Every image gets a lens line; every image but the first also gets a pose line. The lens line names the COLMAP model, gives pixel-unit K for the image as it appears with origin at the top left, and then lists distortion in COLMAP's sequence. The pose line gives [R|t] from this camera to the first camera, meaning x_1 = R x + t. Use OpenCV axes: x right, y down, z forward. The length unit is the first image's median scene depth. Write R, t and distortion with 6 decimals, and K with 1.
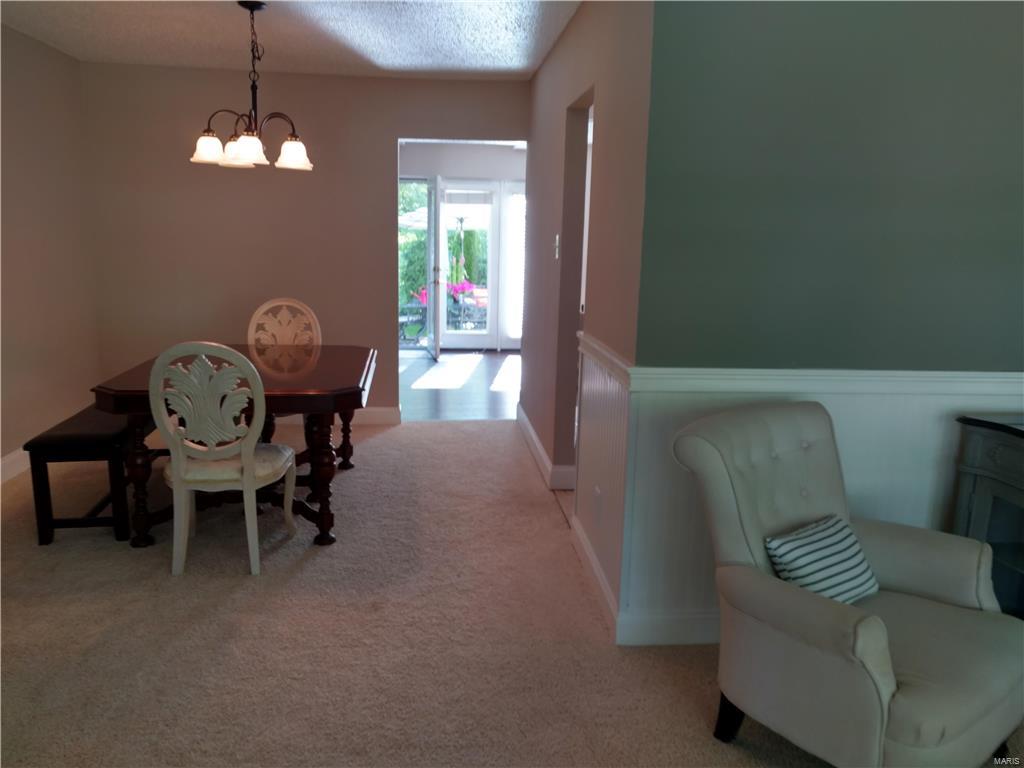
lens RADIAL K [[815.5, 0, 488.6], [0, 815.5, 389.5], [0, 0, 1]] dist [0.033080, 0.008314]
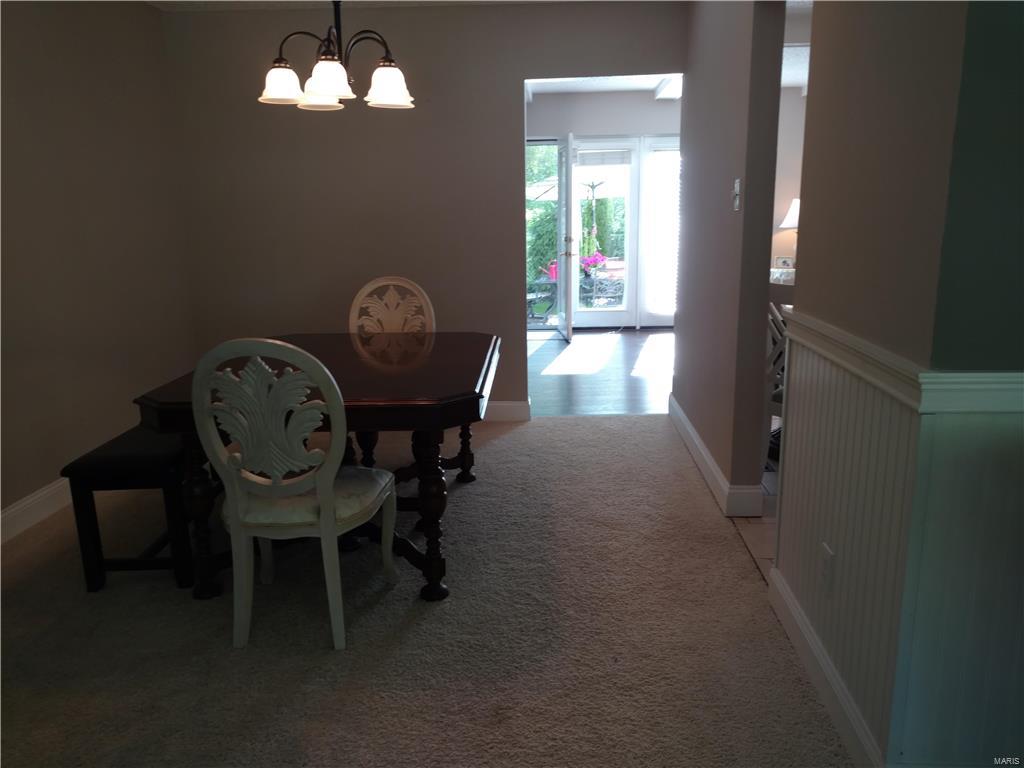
lens RADIAL K [[815.5, 0, 488.6], [0, 815.5, 389.5], [0, 0, 1]] dist [0.033080, 0.008314]
pose [[0.987567, -0.007770, -0.157005, -0.028174], [0.012282, 0.999538, 0.027789, -0.024251], [0.156717, -0.029372, 0.987207, 0.252048]]
